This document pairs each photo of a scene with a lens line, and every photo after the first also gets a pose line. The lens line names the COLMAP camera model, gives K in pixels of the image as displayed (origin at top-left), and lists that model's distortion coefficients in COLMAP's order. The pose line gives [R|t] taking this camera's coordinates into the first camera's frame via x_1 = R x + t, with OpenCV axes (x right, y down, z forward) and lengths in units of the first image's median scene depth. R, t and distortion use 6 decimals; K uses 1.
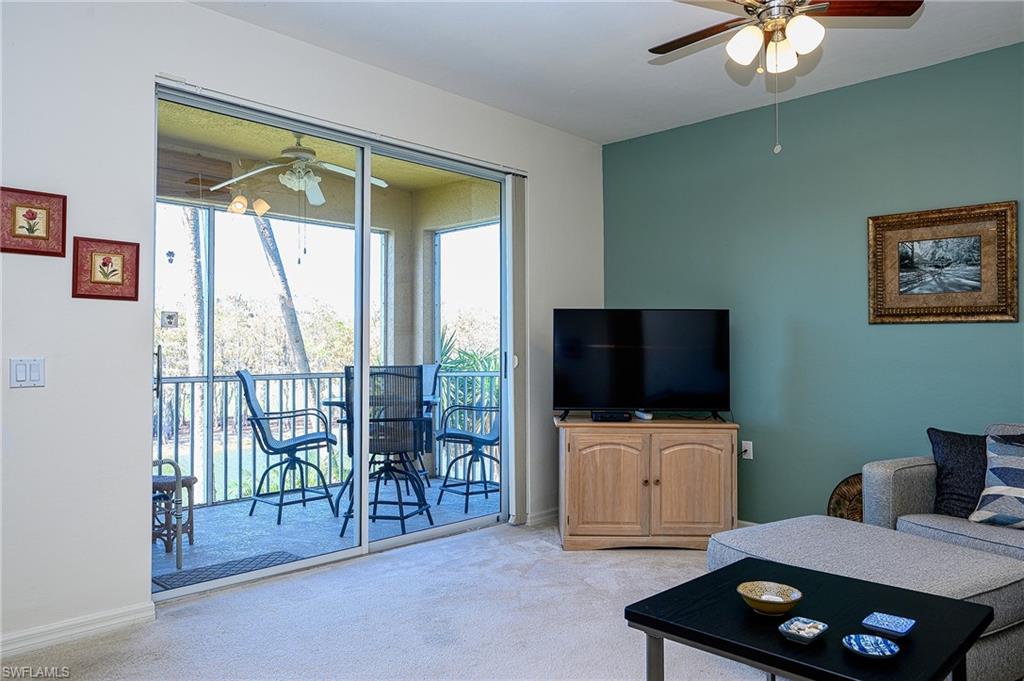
lens RADIAL K [[715.4, 0, 512.0], [0, 715.4, 340.5], [0, 0, 1]] dist [-0.001332, -0.000616]
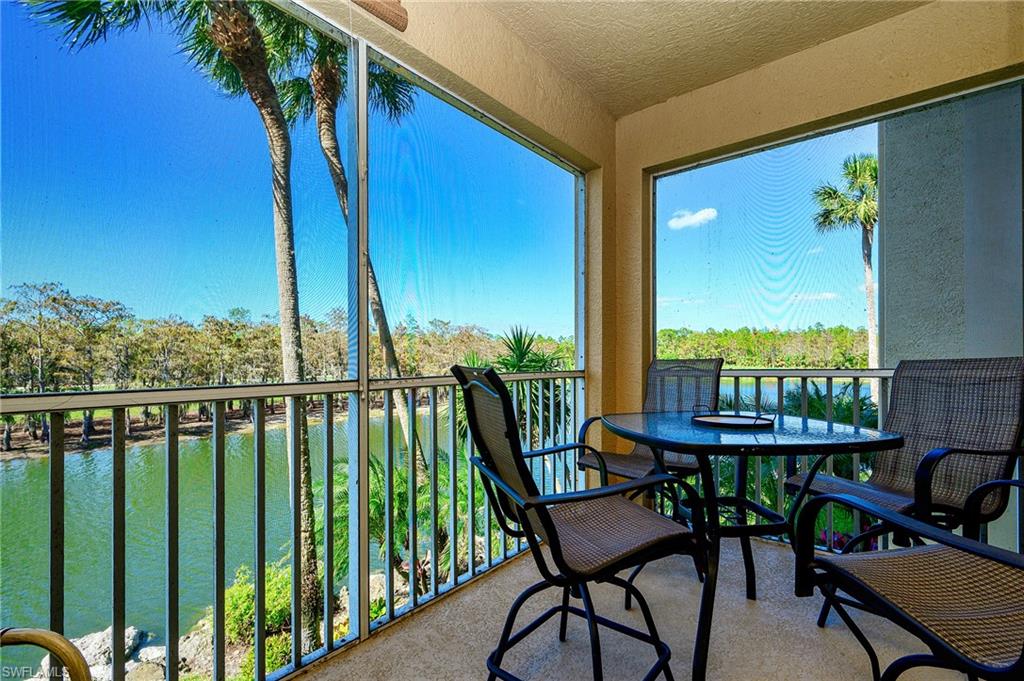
lens RADIAL K [[455.2, 0, 511.7], [0, 455.2, 358.1], [0, 0, 1]] dist [-0.000376, -0.000020]
pose [[0.997679, -0.002103, 0.068054, -0.477045], [0.000940, 0.999853, 0.017127, 0.041657], [-0.068080, -0.017024, 0.997535, 0.949509]]
